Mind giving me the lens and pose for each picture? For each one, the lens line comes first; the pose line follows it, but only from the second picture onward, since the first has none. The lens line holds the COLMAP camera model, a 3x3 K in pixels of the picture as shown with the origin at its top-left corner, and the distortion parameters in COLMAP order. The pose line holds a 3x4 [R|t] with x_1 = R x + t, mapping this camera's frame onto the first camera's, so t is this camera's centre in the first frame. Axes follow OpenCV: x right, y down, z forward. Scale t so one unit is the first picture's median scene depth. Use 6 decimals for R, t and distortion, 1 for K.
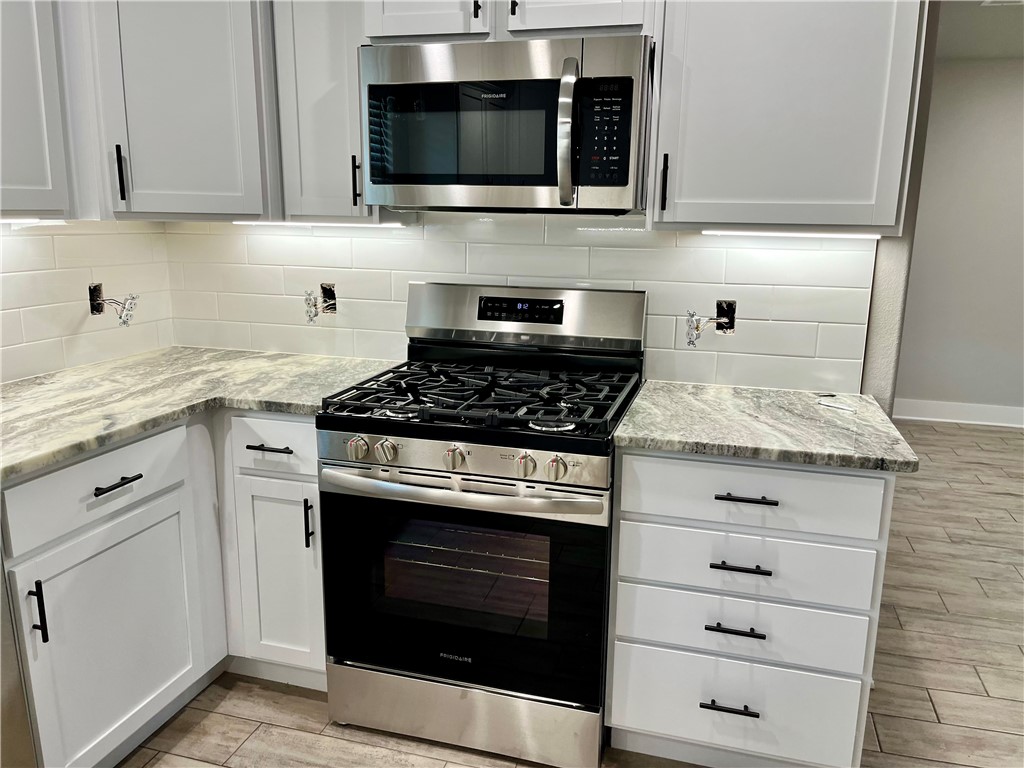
lens RADIAL K [[777.6, 0, 512.0], [0, 777.6, 384.0], [0, 0, 1]] dist [0.068698, -0.106335]
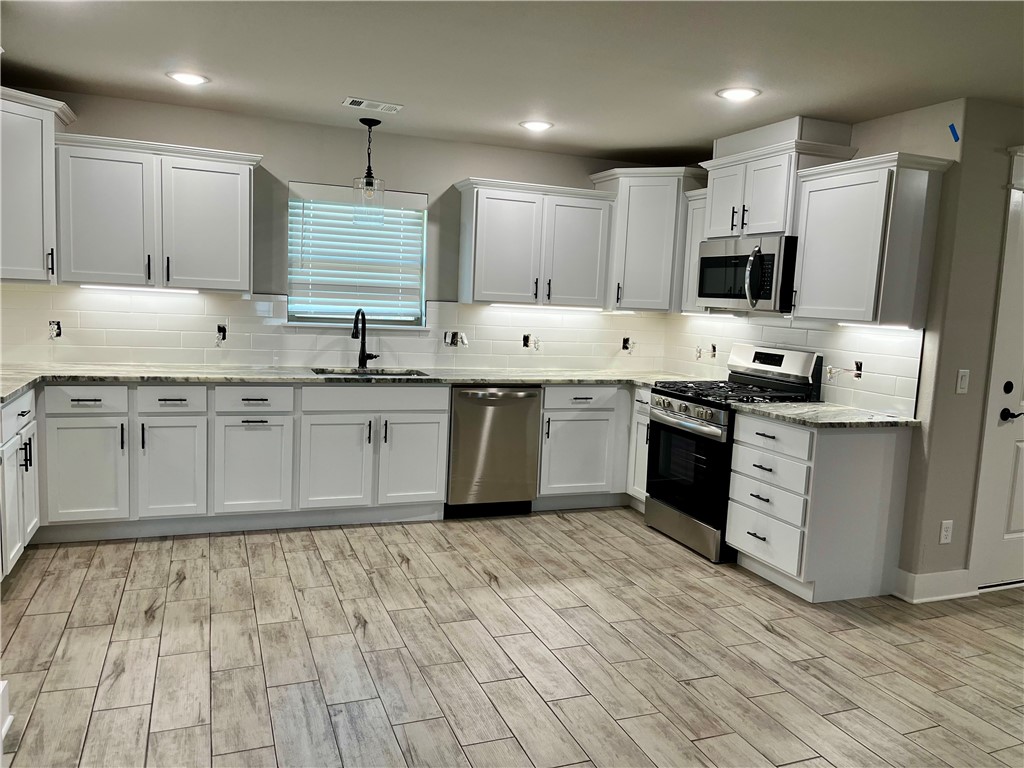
lens RADIAL K [[777.6, 0, 512.0], [0, 777.6, 384.0], [0, 0, 1]] dist [0.068698, -0.106335]
pose [[0.601888, 0.101638, -0.792086, 1.375316], [-0.205138, 0.978262, -0.030352, 0.185651], [0.771783, 0.180755, 0.609655, -0.817877]]
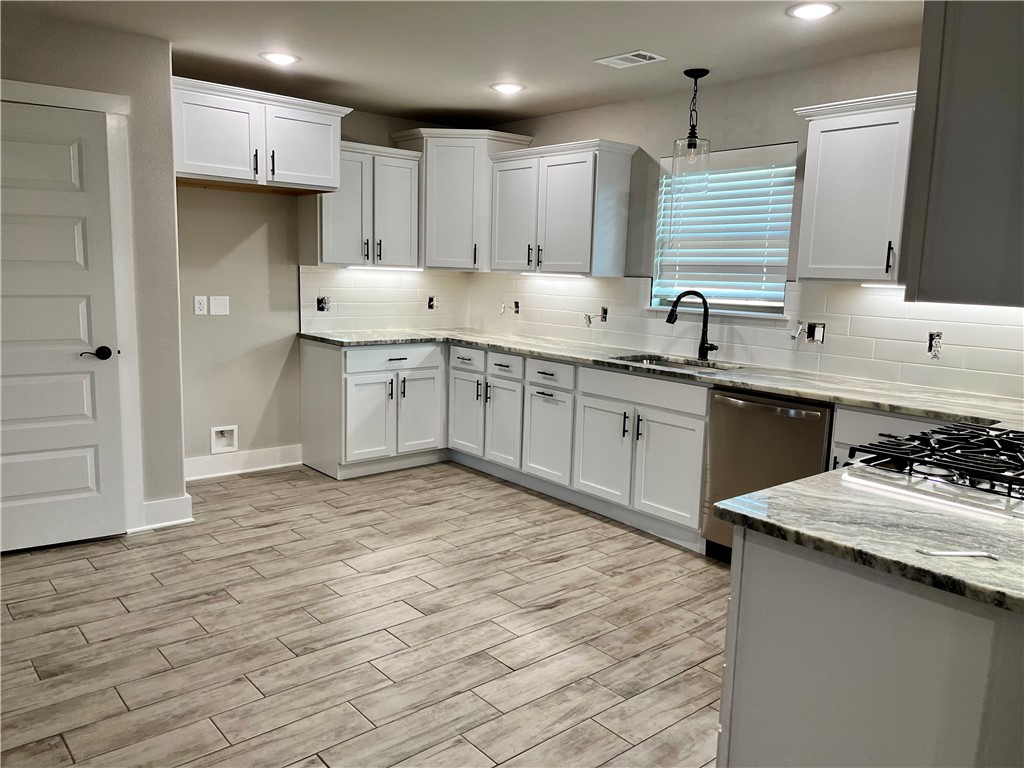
lens RADIAL K [[774.2, 0, 510.9], [0, 774.2, 374.6], [0, 0, 1]] dist [0.054162, -0.003100]
pose [[-0.556994, 0.084848, -0.826171, 1.185749], [-0.211503, 0.947478, 0.239899, -0.202447], [0.803134, 0.308360, -0.509794, 0.987303]]
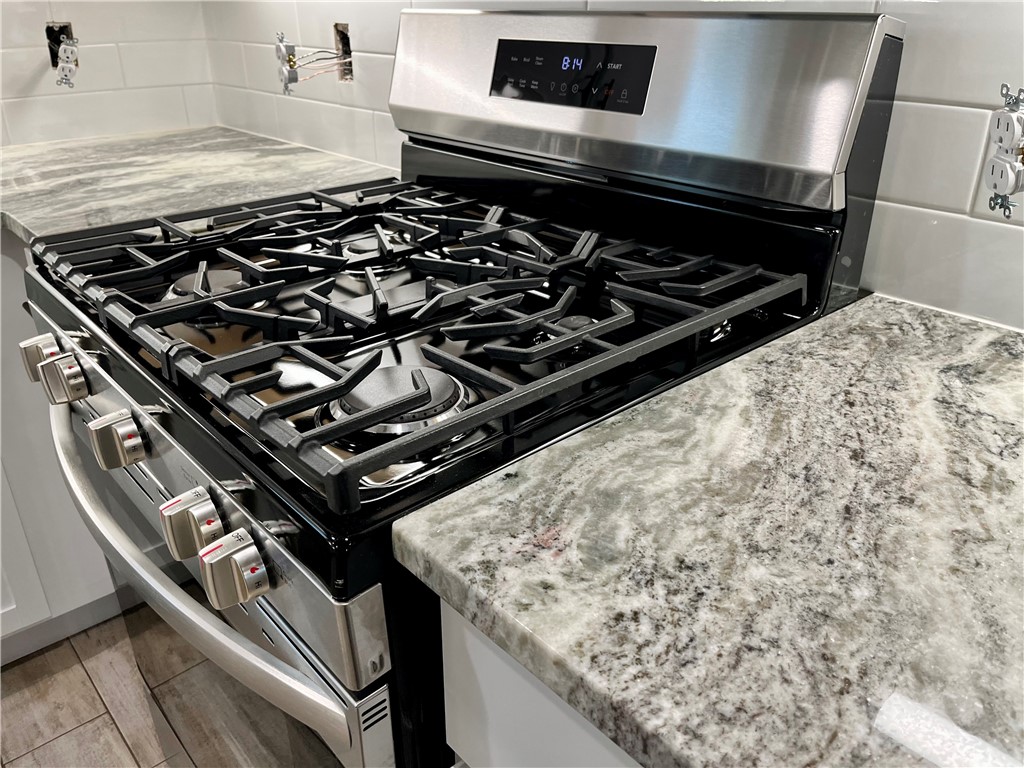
lens RADIAL K [[777.6, 0, 512.0], [0, 777.6, 384.0], [0, 0, 1]] dist [0.068698, -0.106335]
pose [[0.849397, 0.216951, -0.481101, 0.247728], [-0.099824, 0.961188, 0.257202, -0.047638], [0.518228, -0.170441, 0.838087, 0.698860]]
